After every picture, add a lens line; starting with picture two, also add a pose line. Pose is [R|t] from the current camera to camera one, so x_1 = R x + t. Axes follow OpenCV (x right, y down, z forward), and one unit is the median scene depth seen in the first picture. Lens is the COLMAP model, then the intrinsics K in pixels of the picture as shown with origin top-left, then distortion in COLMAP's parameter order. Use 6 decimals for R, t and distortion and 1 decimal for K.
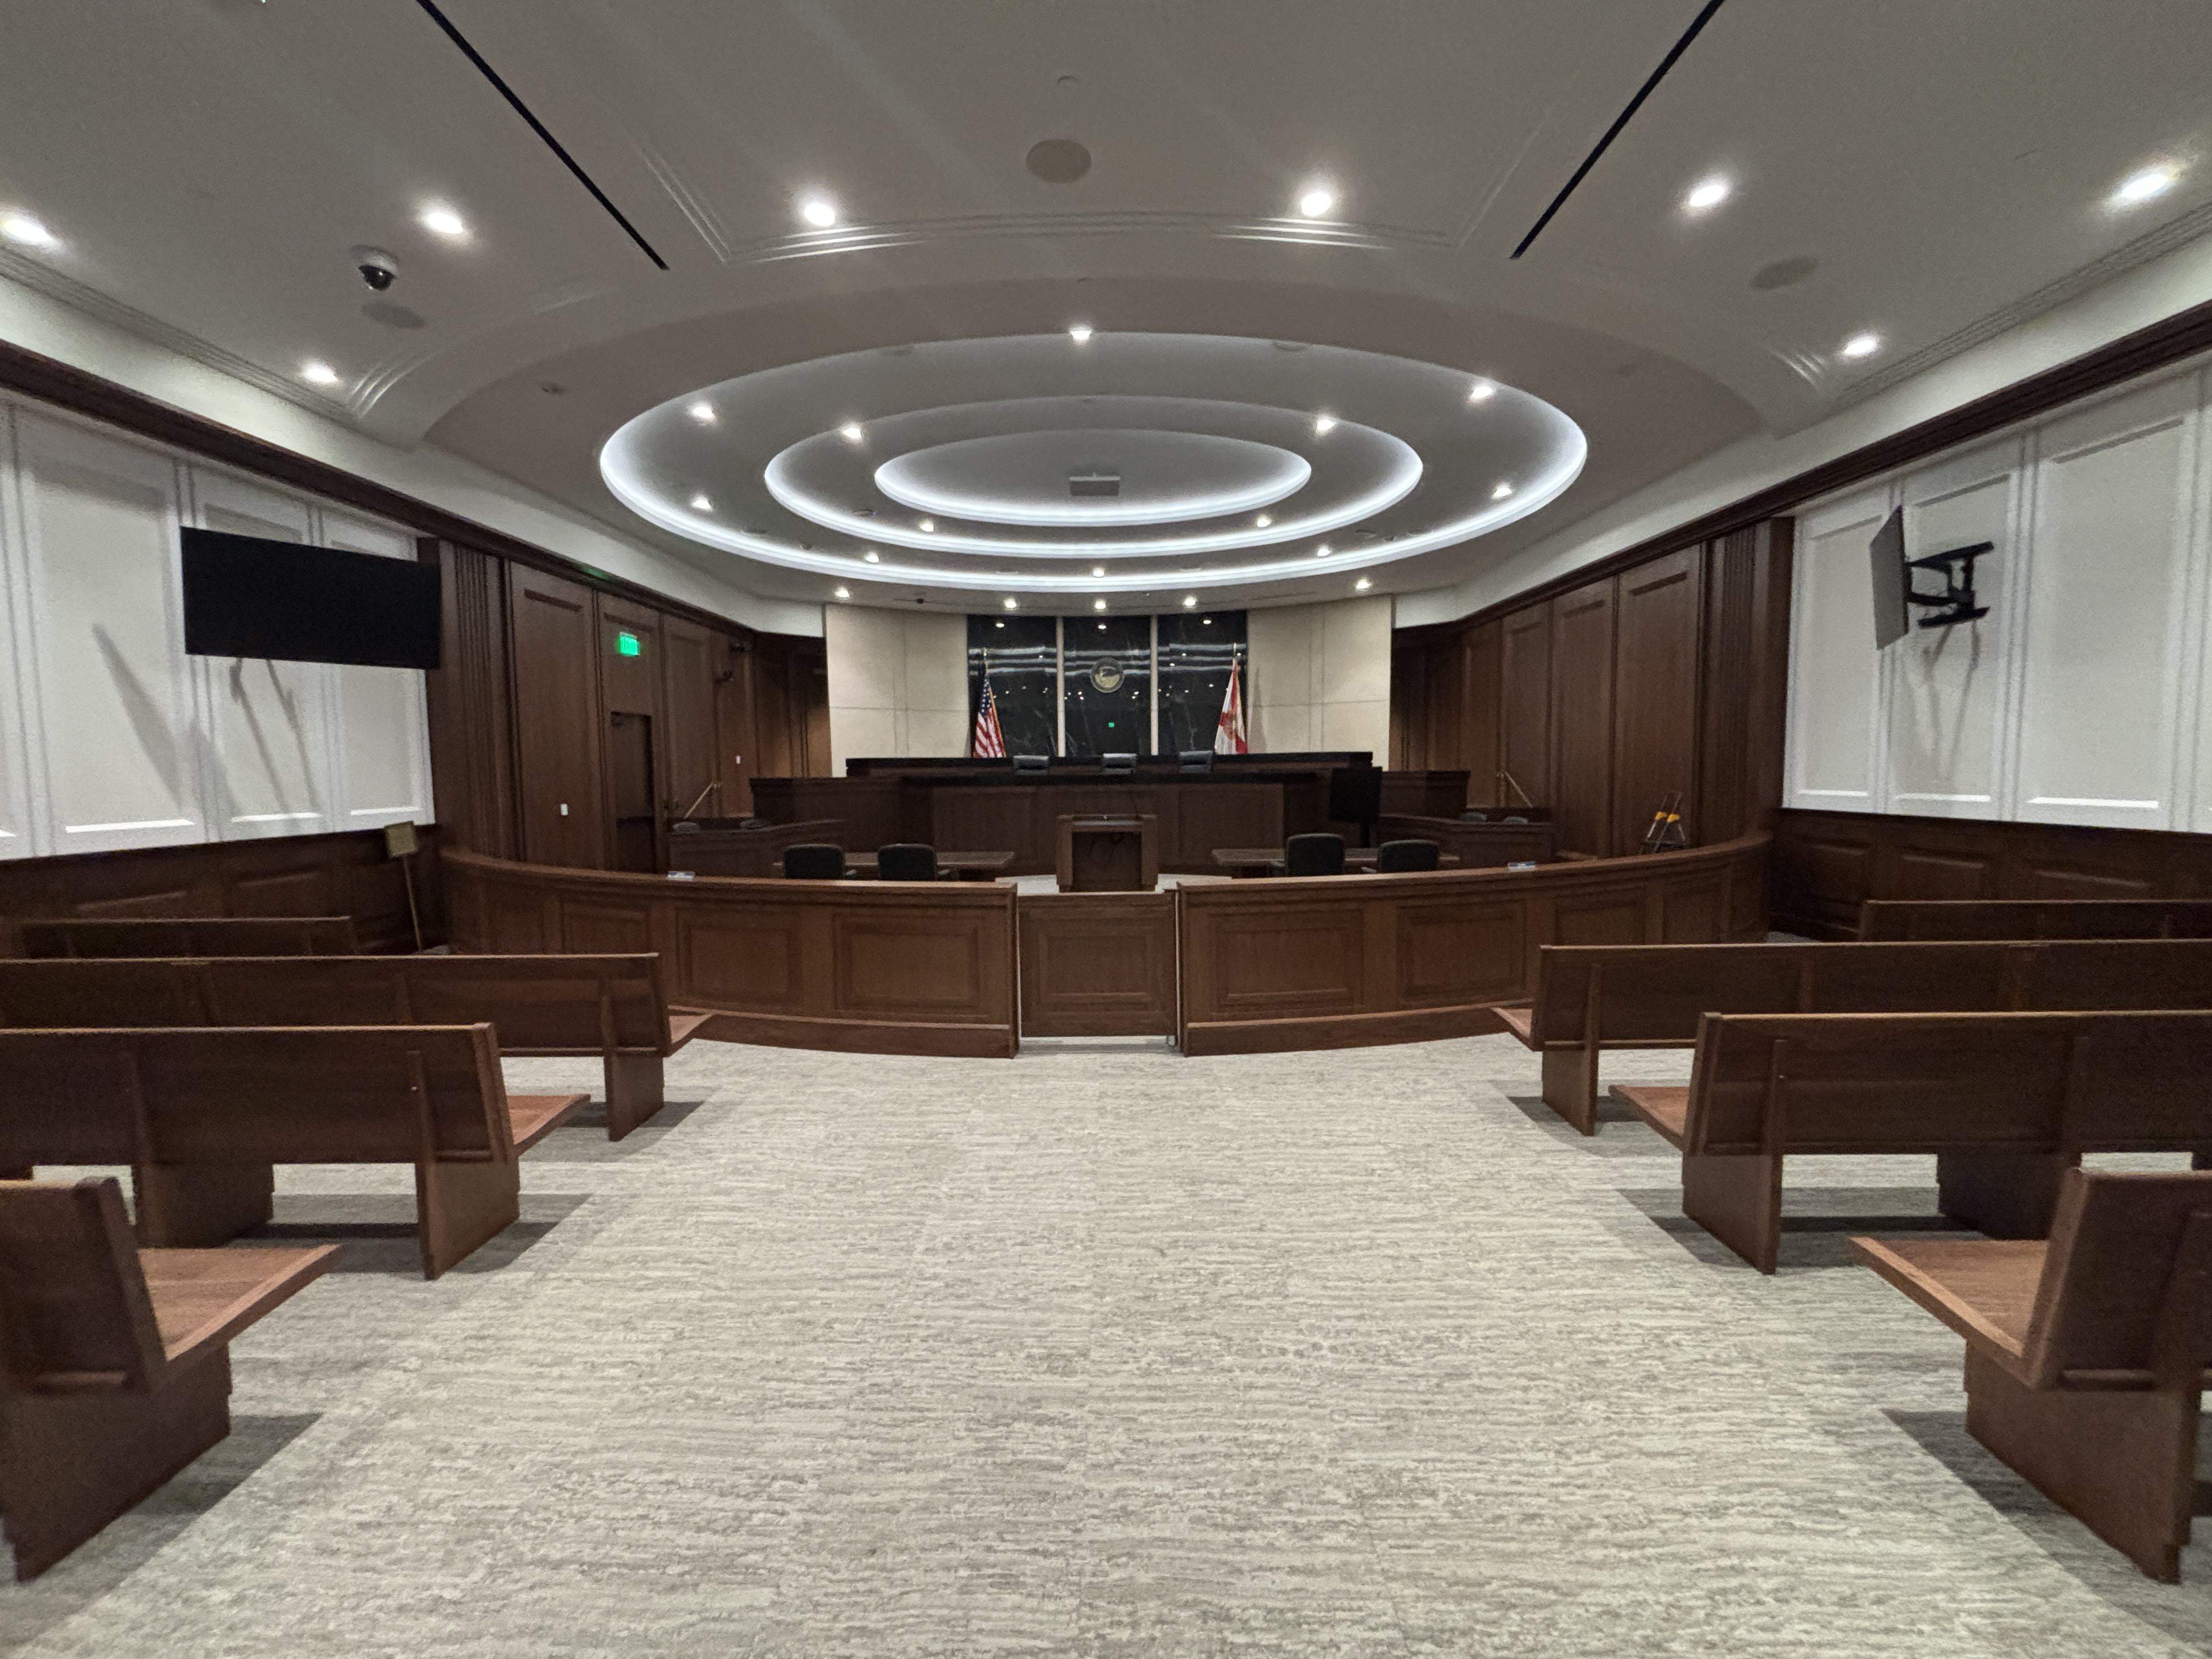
lens RADIAL K [[889.4, 0, 1104.7], [0, 889.4, 836.6], [0, 0, 1]] dist [0.018259, -0.000101]
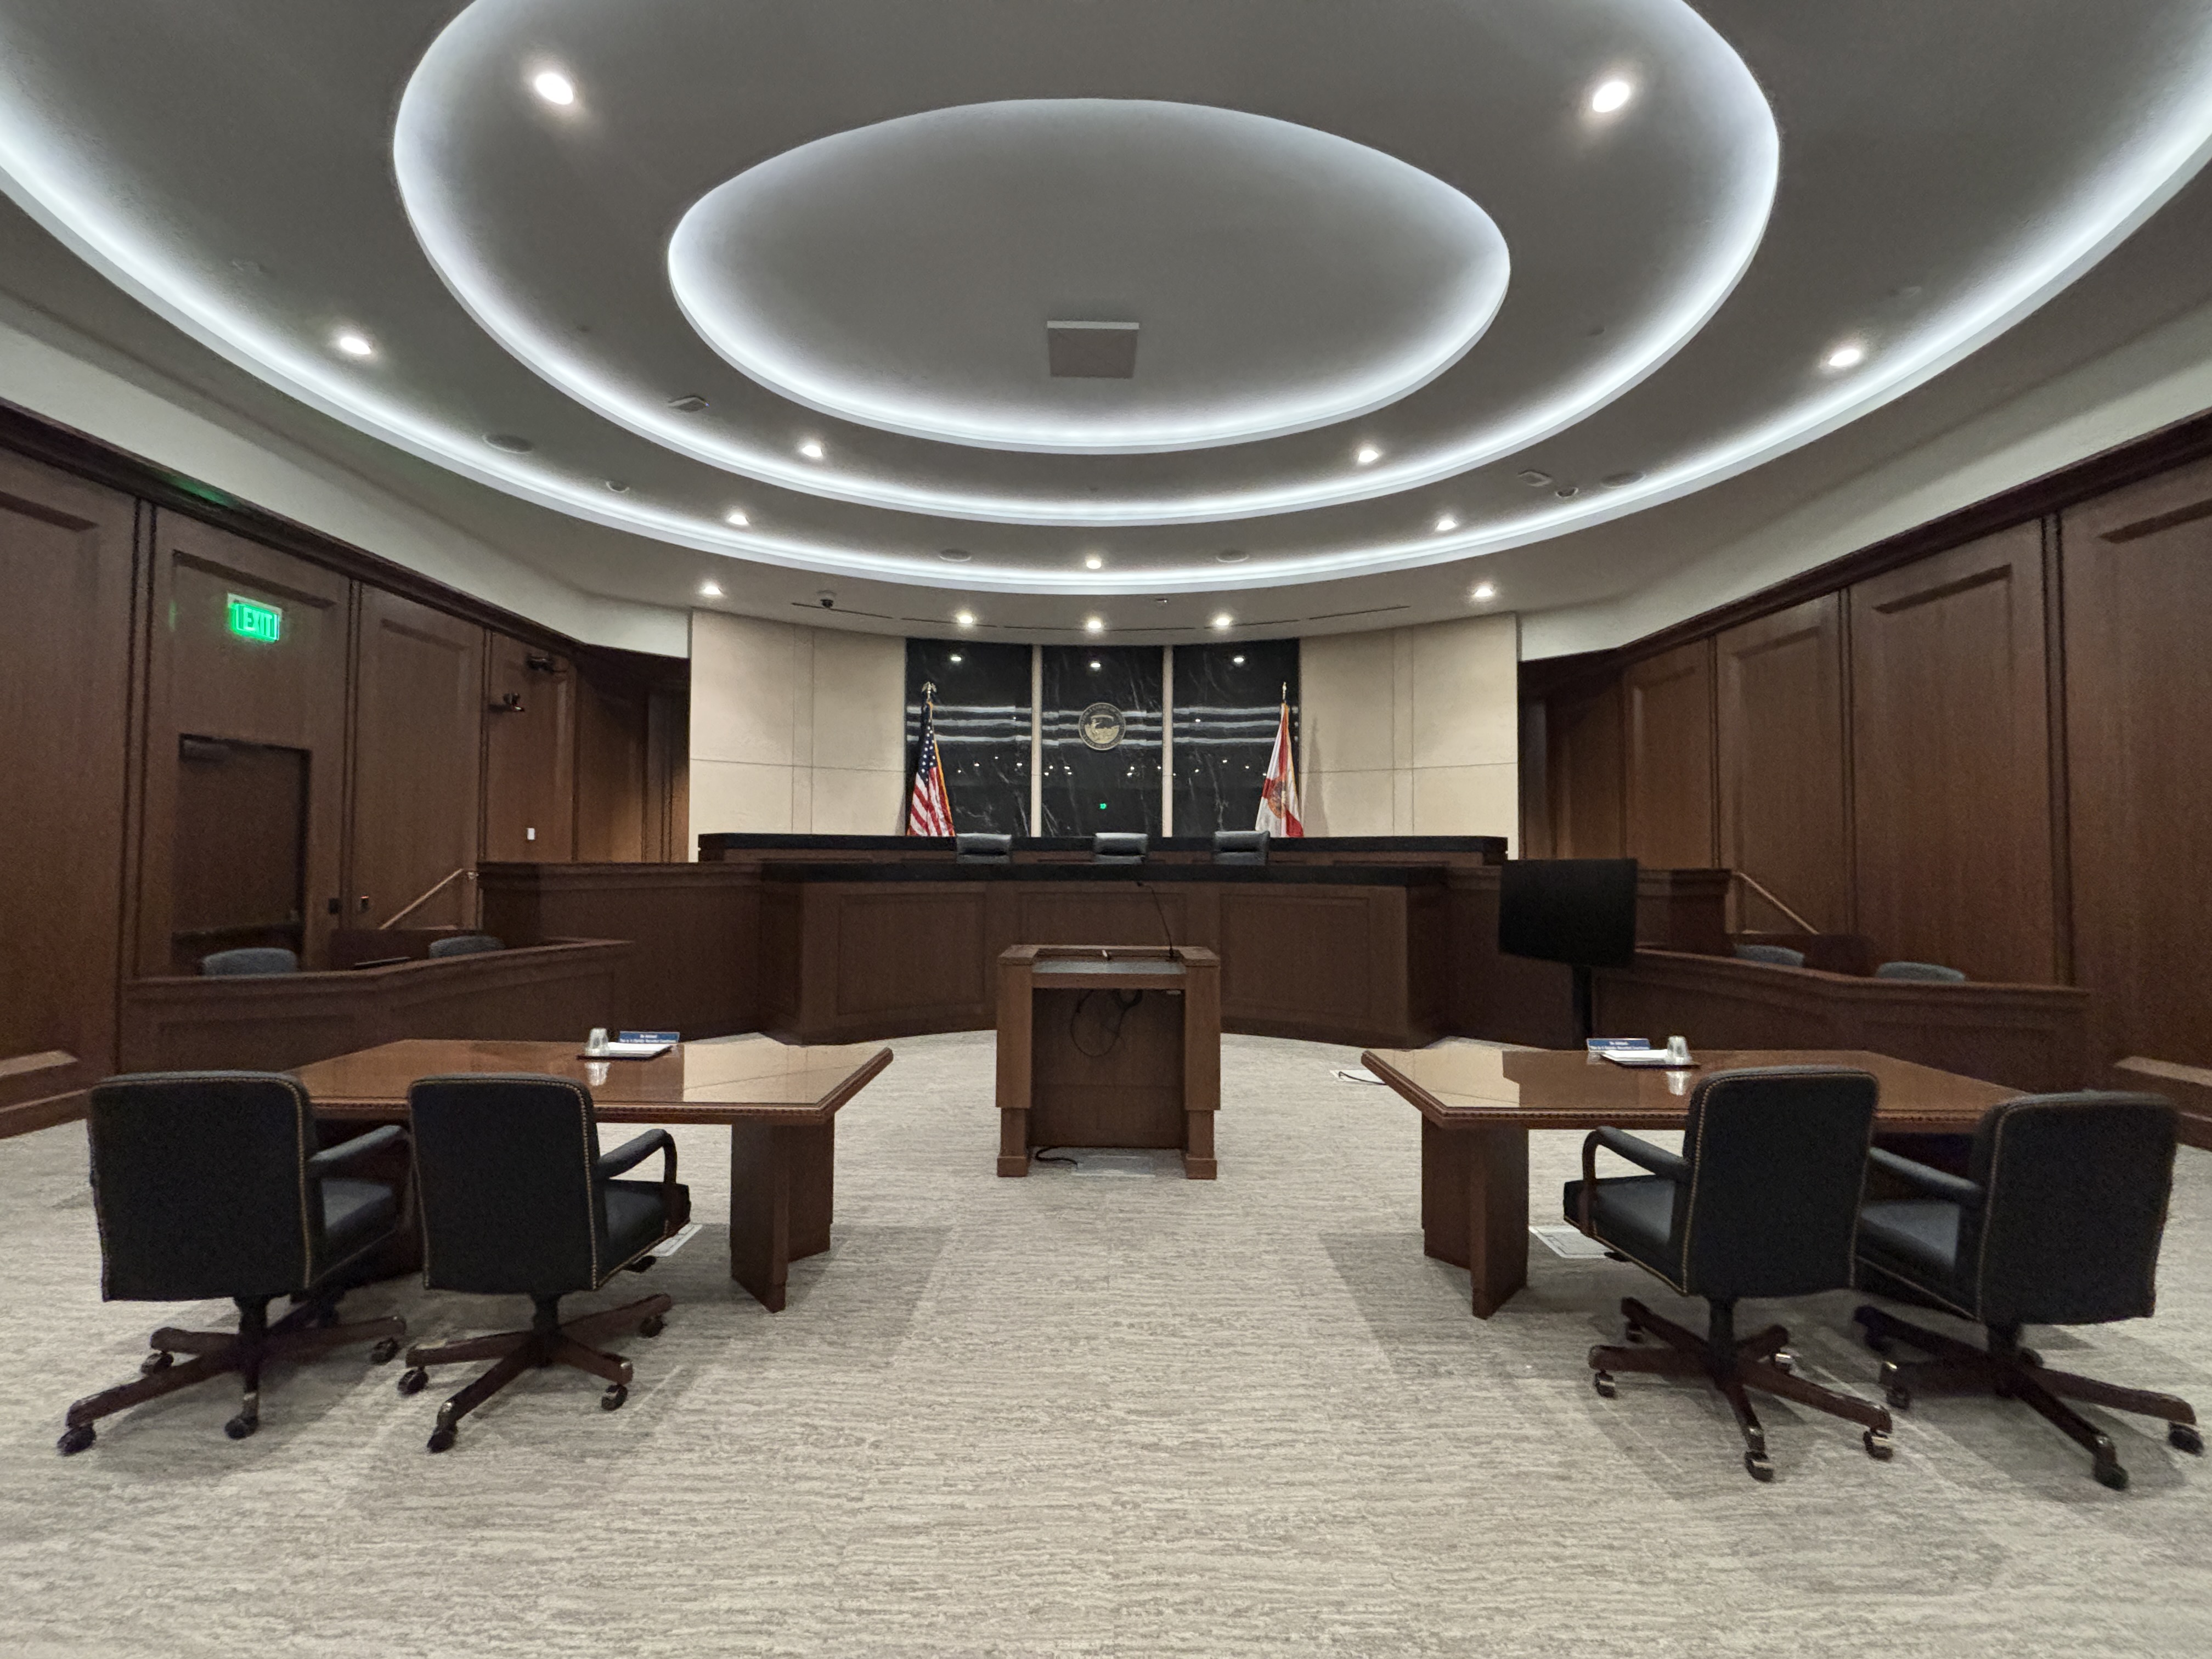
lens RADIAL K [[889.4, 0, 1104.7], [0, 889.4, 832.6], [0, 0, 1]] dist [0.018259, -0.000101]
pose [[0.999737, 0.016531, 0.015885, -0.005464], [-0.014765, 0.994311, -0.105484, -0.023359], [-0.017539, 0.105222, 0.994294, 0.333014]]
